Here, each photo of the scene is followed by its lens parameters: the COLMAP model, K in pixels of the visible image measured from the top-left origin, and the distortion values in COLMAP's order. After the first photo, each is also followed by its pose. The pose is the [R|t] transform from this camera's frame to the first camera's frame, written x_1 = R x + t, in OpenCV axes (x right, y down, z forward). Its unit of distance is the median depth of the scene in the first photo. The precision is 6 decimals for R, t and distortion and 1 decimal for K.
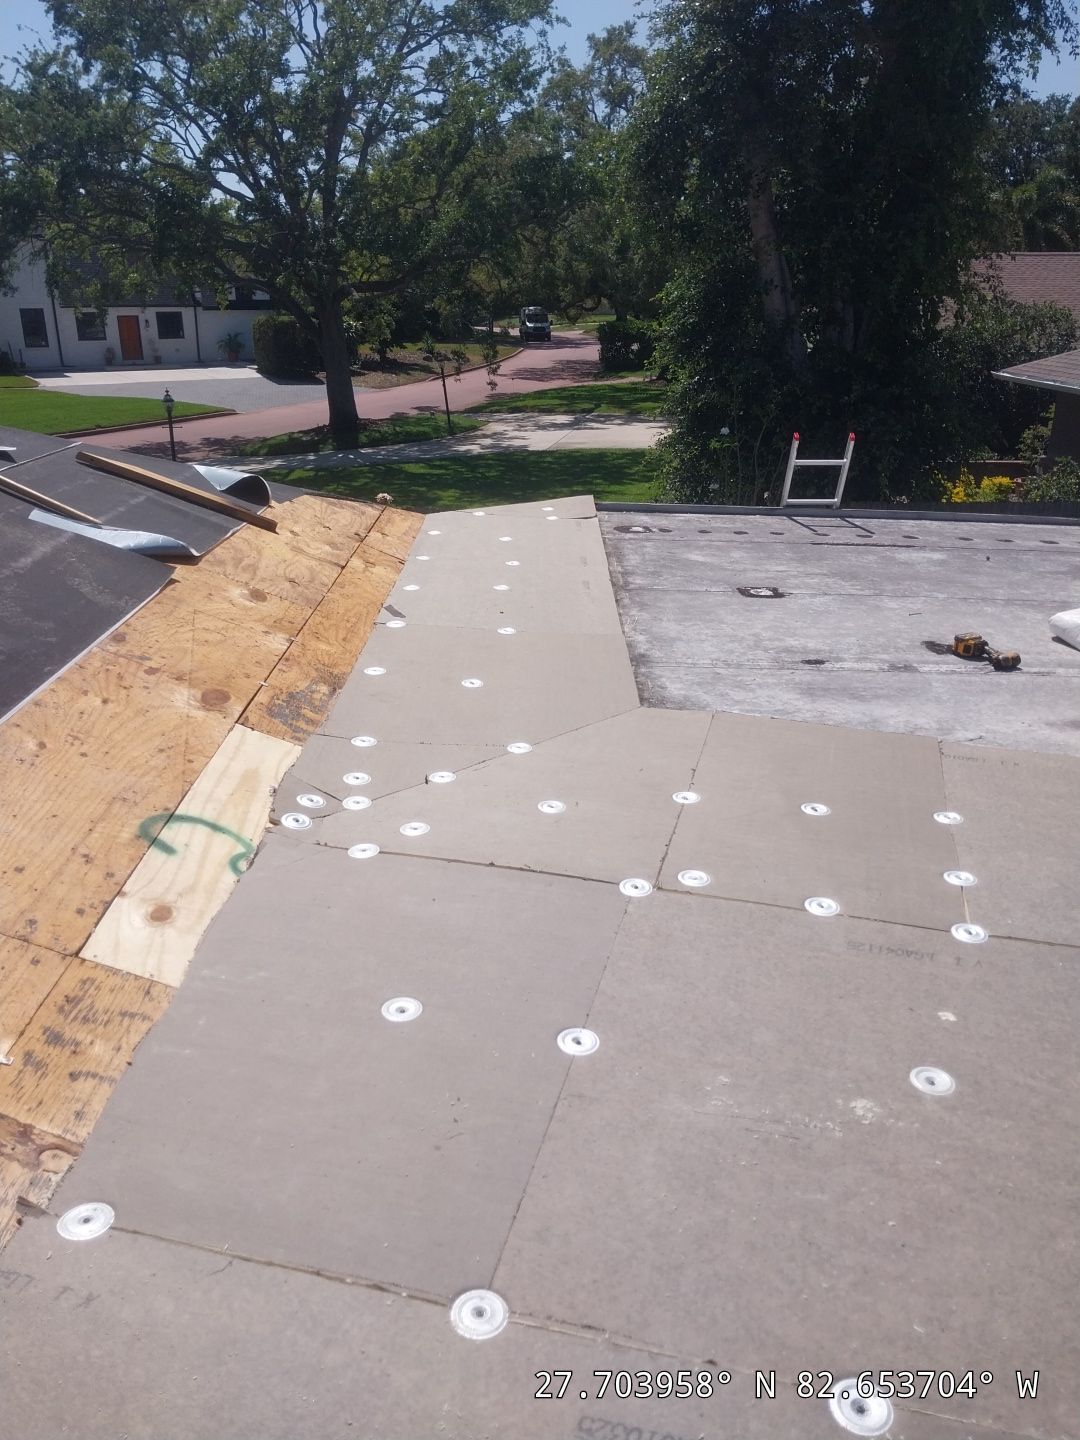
lens RADIAL K [[1119.8, 0, 538.2], [0, 1119.8, 717.5], [0, 0, 1]] dist [0.005847, -0.043088]
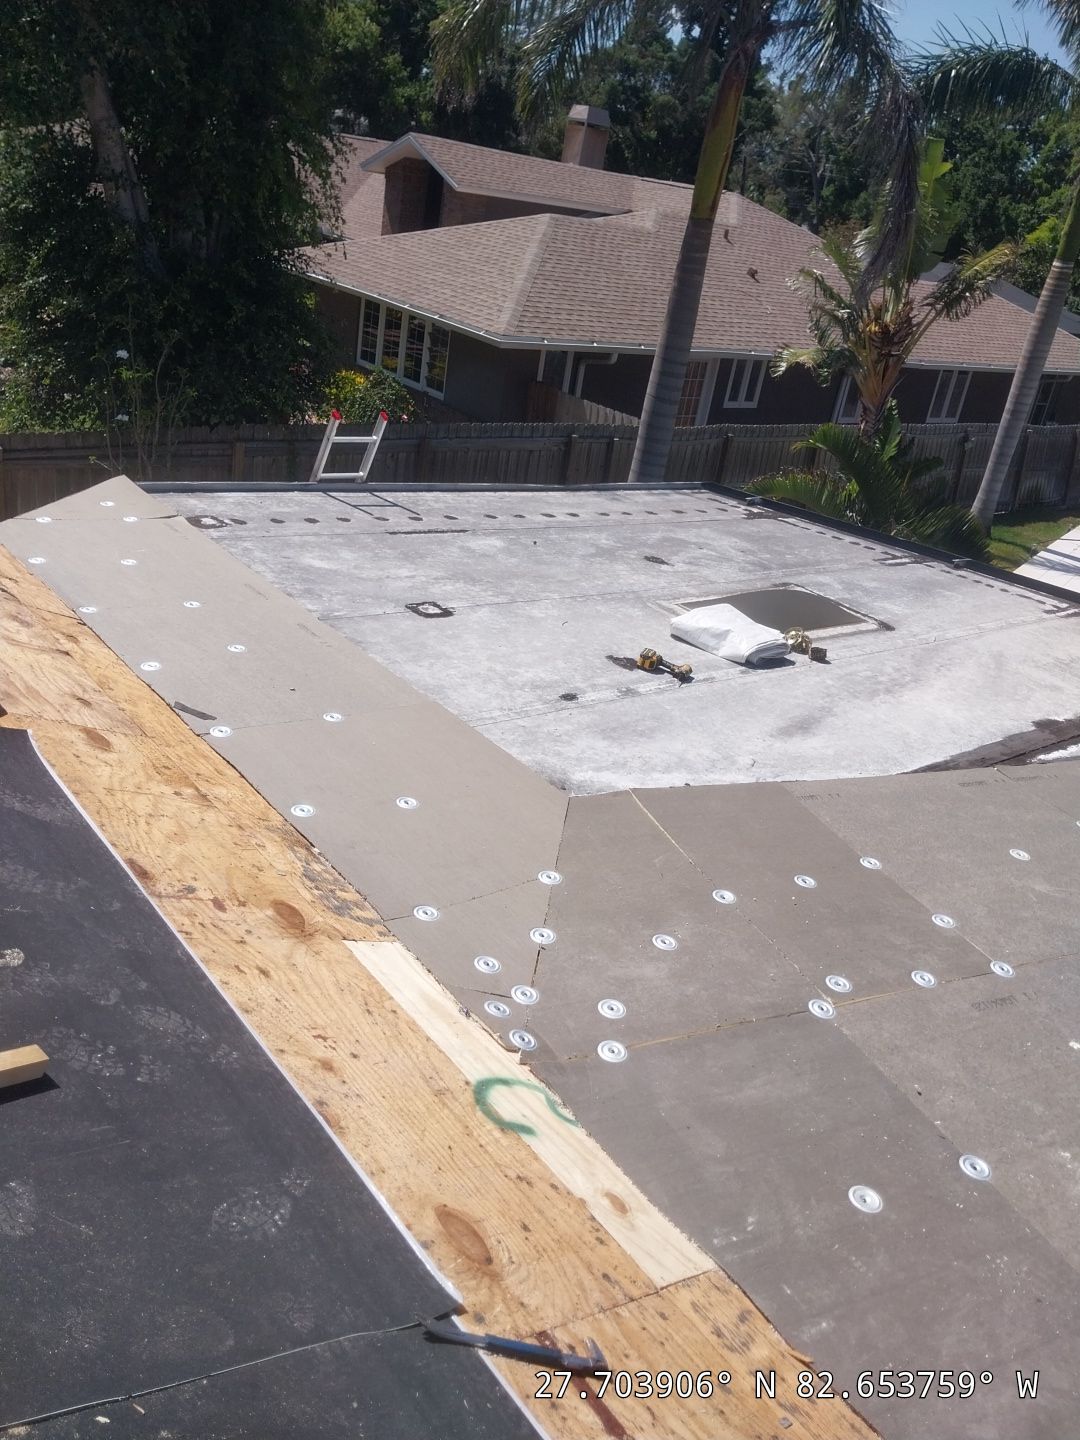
lens RADIAL K [[1119.8, 0, 532.5], [0, 1119.8, 712.5], [0, 0, 1]] dist [0.005847, -0.043088]
pose [[0.763647, -0.159660, 0.625581, -0.170232], [0.076150, 0.984451, 0.158295, -0.075196], [-0.641128, -0.073243, 0.763931, 0.056814]]
